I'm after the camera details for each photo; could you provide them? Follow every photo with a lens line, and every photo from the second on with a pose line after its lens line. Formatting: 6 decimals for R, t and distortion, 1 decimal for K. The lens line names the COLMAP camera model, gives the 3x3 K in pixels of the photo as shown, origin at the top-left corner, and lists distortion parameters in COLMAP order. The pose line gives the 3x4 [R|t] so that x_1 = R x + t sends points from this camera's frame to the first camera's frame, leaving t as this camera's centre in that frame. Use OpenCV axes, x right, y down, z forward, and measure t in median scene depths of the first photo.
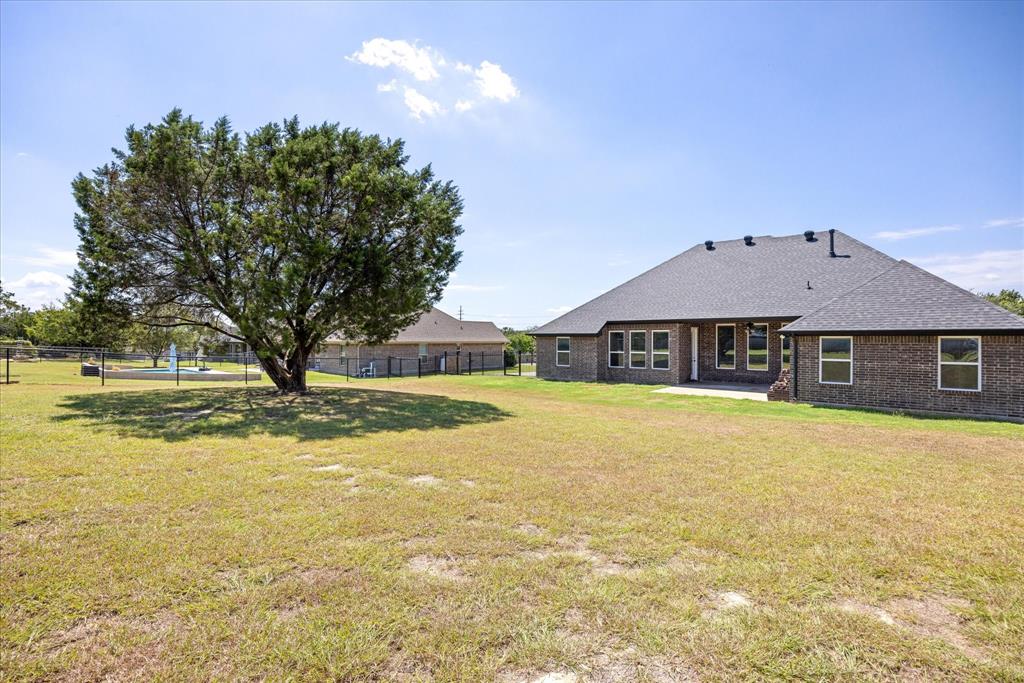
lens RADIAL K [[524.4, 0, 512.1], [0, 524.4, 341.8], [0, 0, 1]] dist [-0.000822, 0.000193]
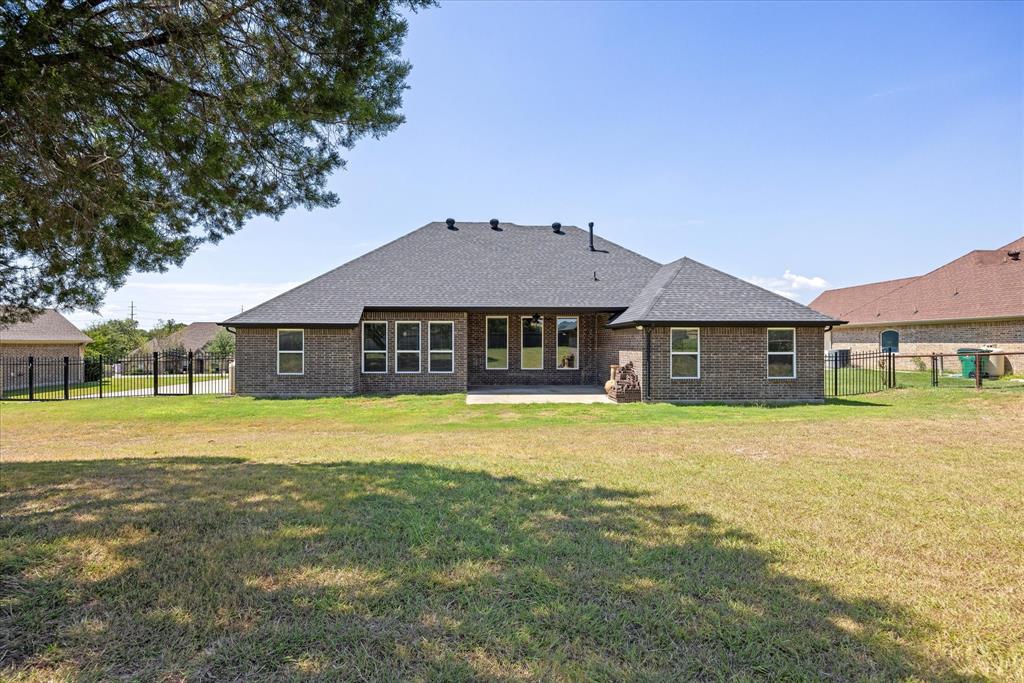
lens RADIAL K [[524.4, 0, 511.8], [0, 524.4, 338.2], [0, 0, 1]] dist [-0.000822, 0.000193]
pose [[0.702136, 0.002865, 0.712037, -0.187297], [0.006410, 0.999926, -0.010344, 0.010989], [-0.712014, 0.011827, 0.702066, 0.396498]]
